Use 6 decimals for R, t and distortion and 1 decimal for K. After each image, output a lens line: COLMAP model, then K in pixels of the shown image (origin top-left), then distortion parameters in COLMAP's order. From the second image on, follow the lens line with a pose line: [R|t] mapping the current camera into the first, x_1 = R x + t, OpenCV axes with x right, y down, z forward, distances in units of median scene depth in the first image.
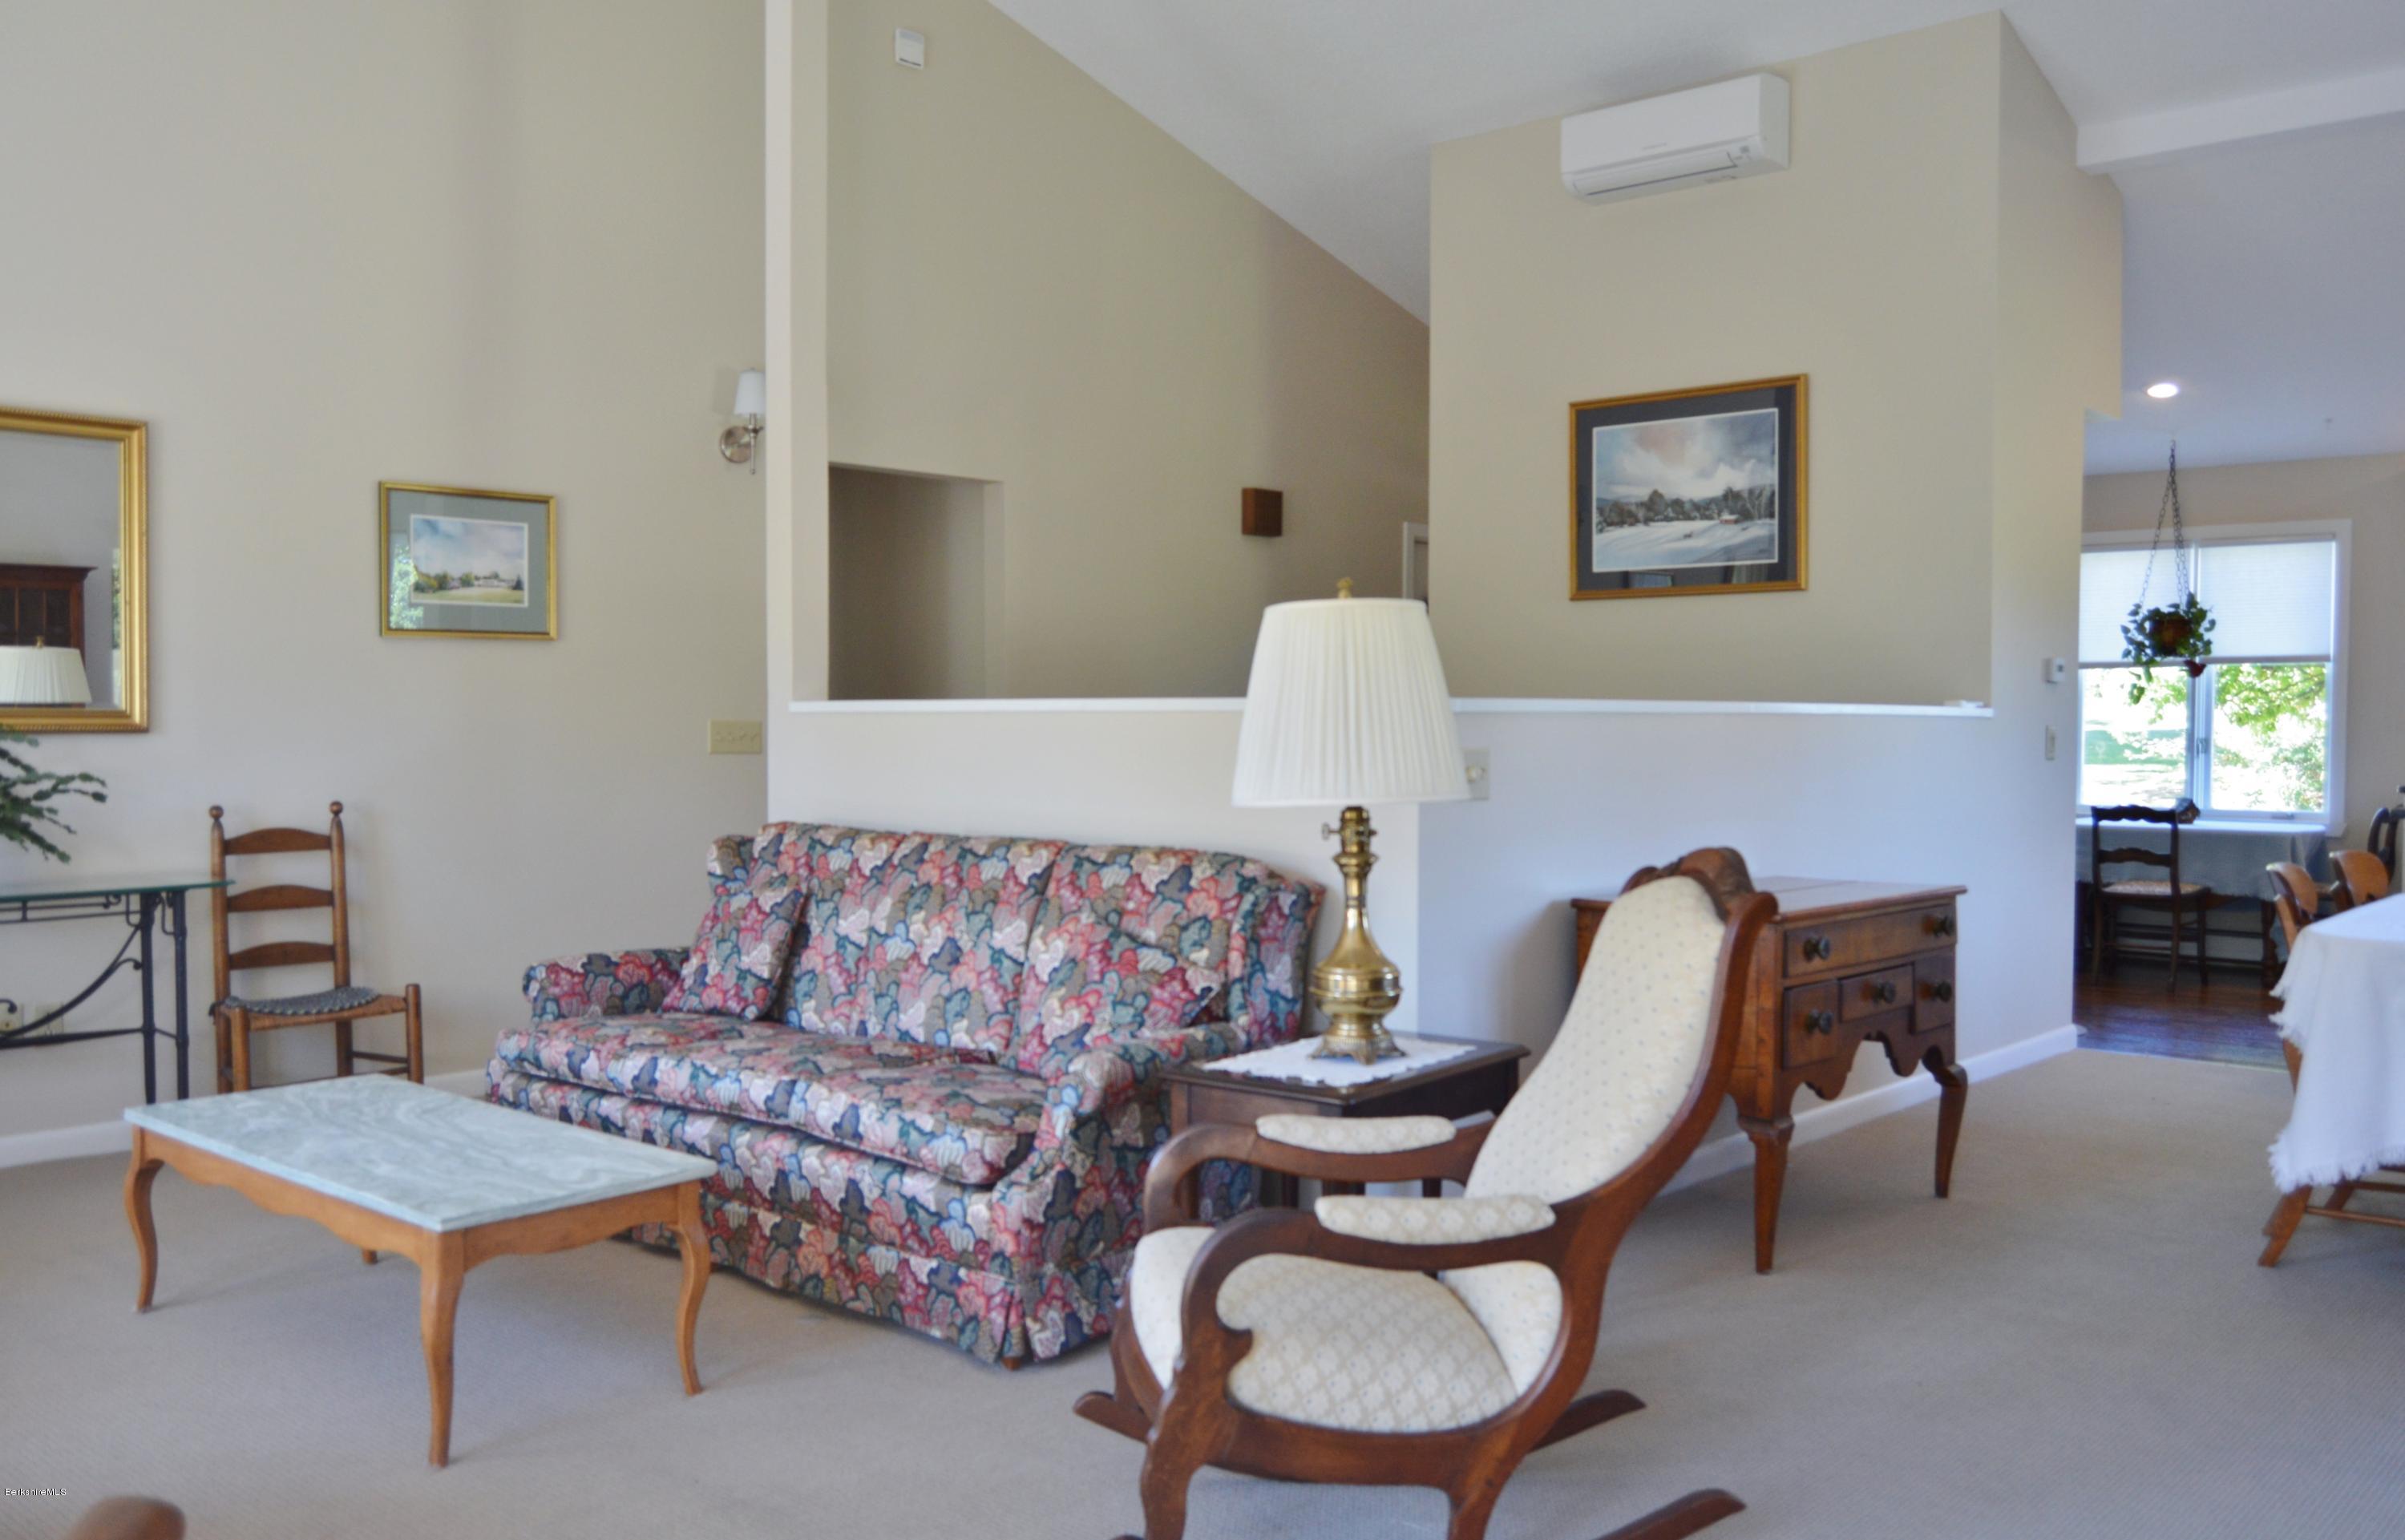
lens RADIAL K [[1965.9, 0, 1202.5], [0, 1965.9, 770.0], [0, 0, 1]] dist [-0.011901, 0.000124]
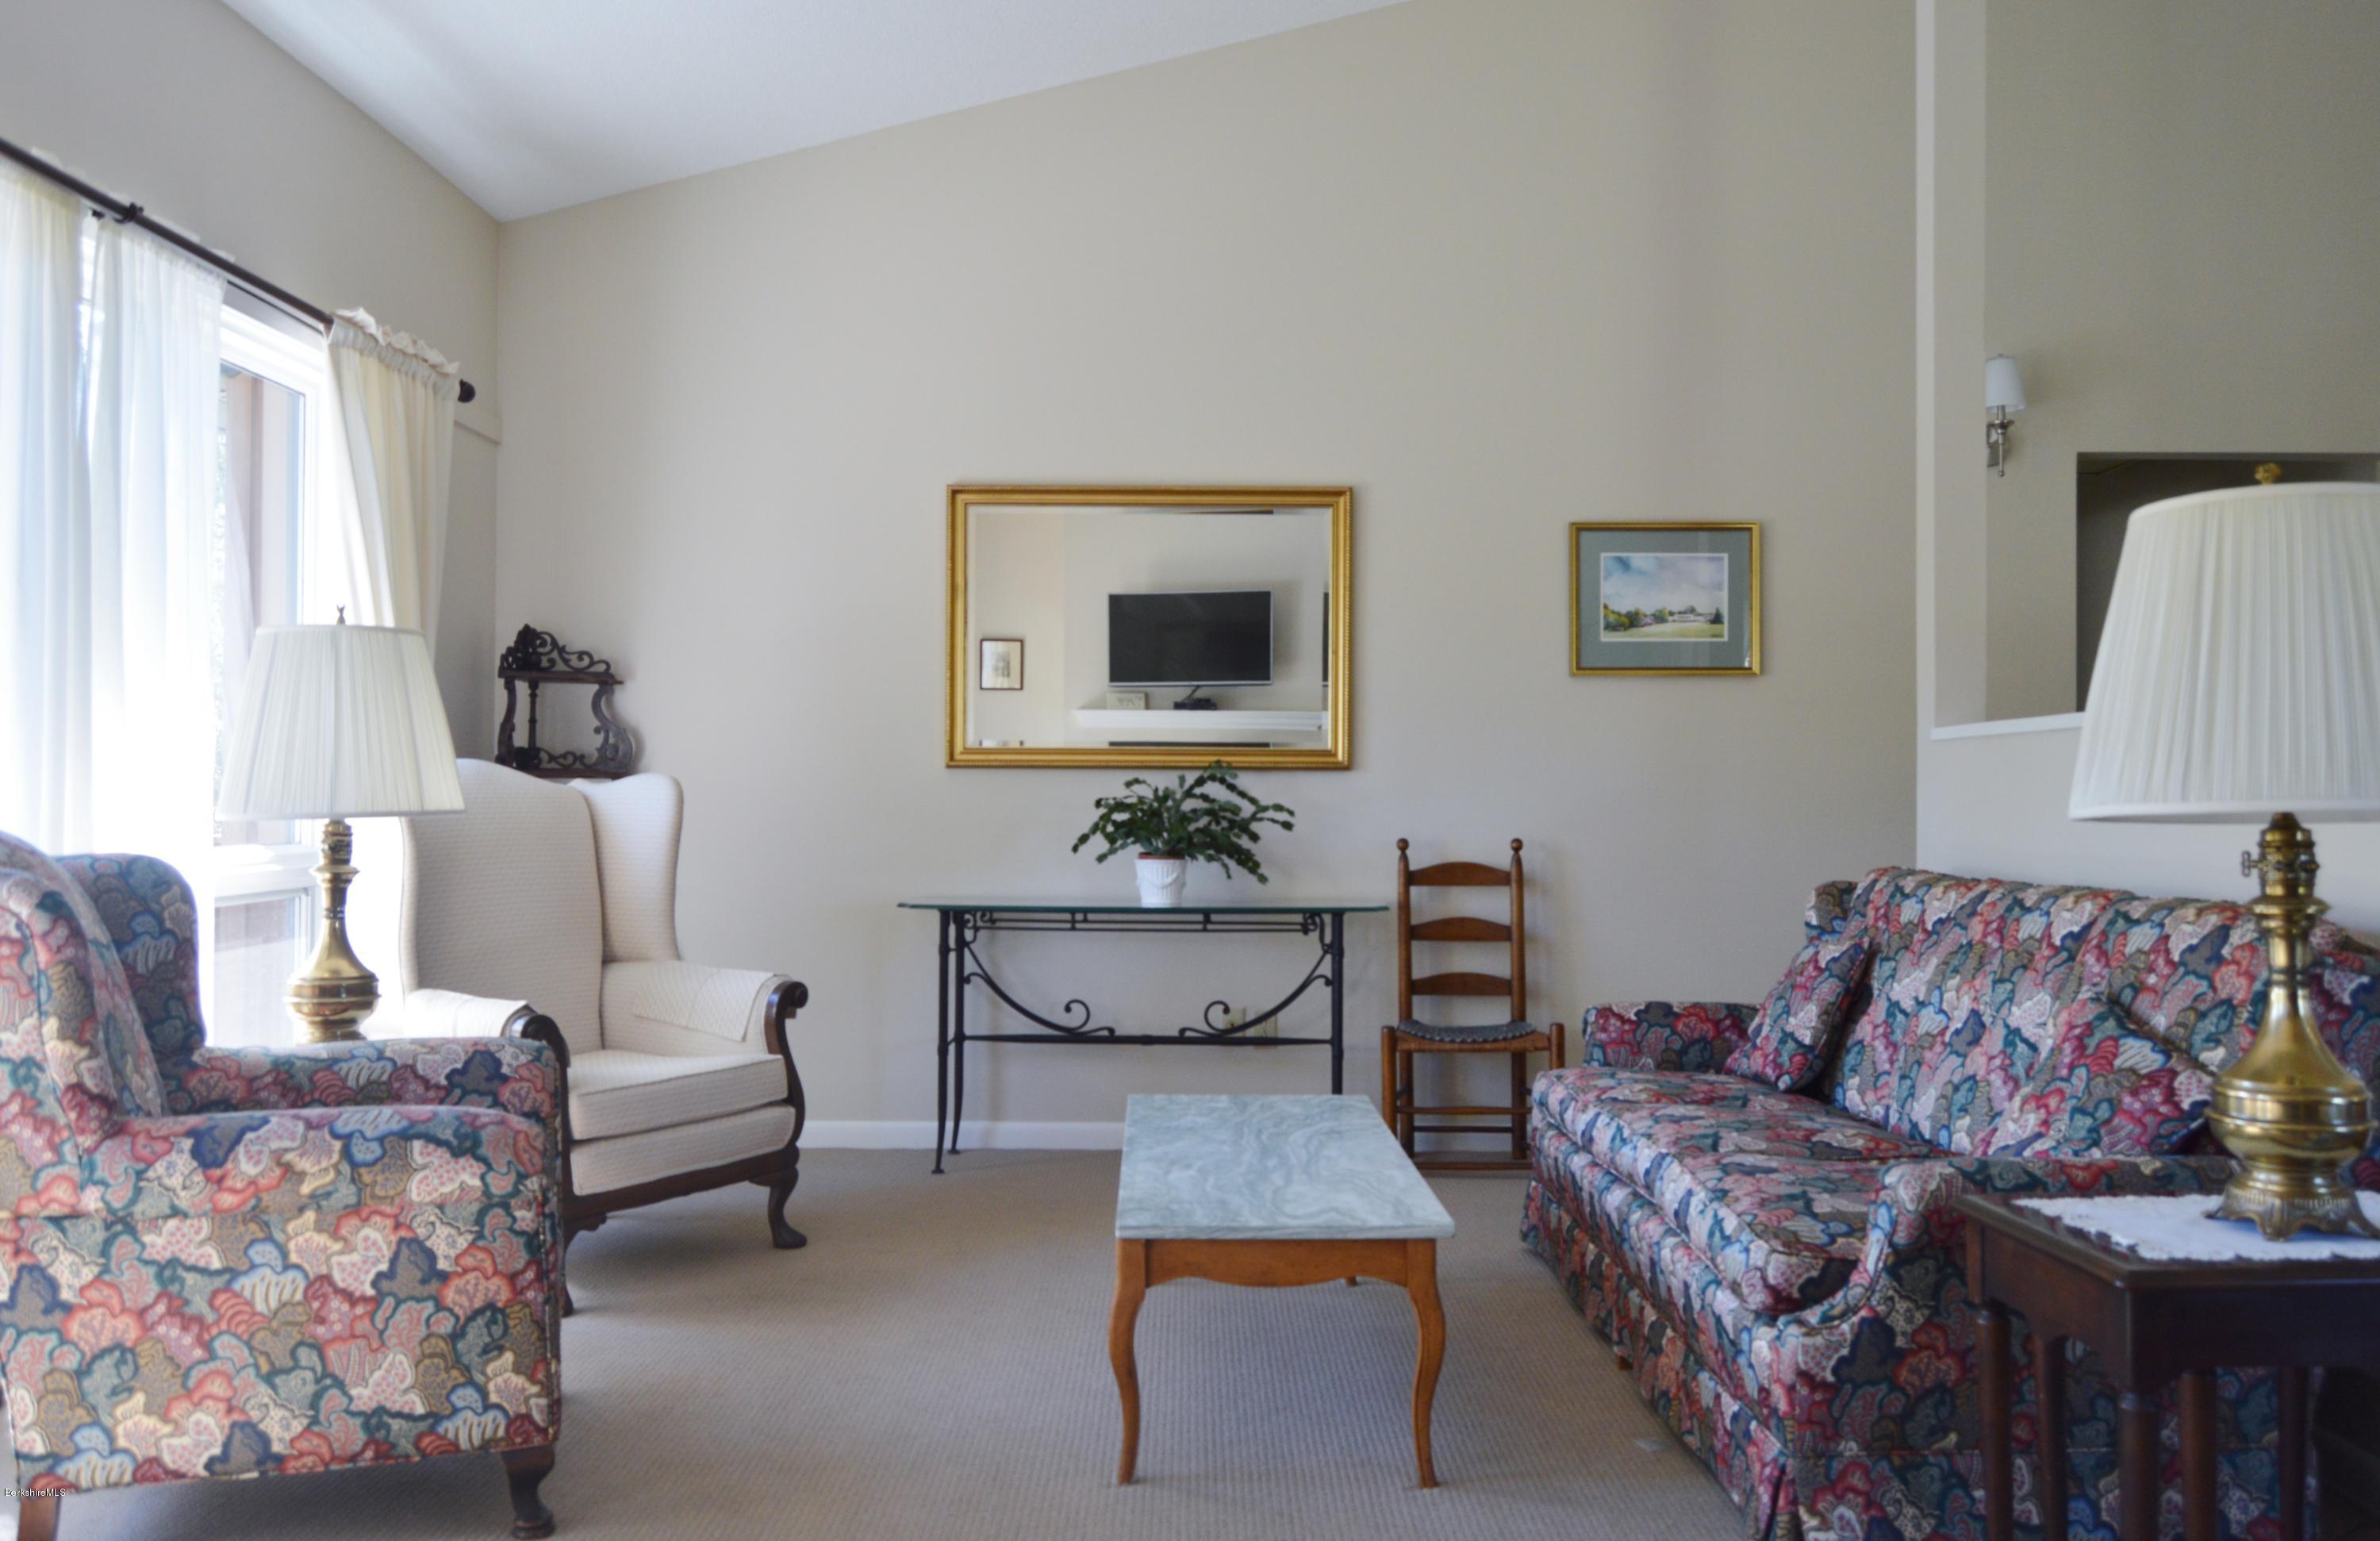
lens RADIAL K [[1922.4, 0, 1190.0], [0, 1922.4, 770.5], [0, 0, 1]] dist [0.006633, 0.001208]
pose [[0.666796, -0.010166, -0.745171, 0.237683], [-0.023757, 0.999109, -0.034889, 0.024473], [0.744861, 0.040967, 0.665960, 0.258417]]
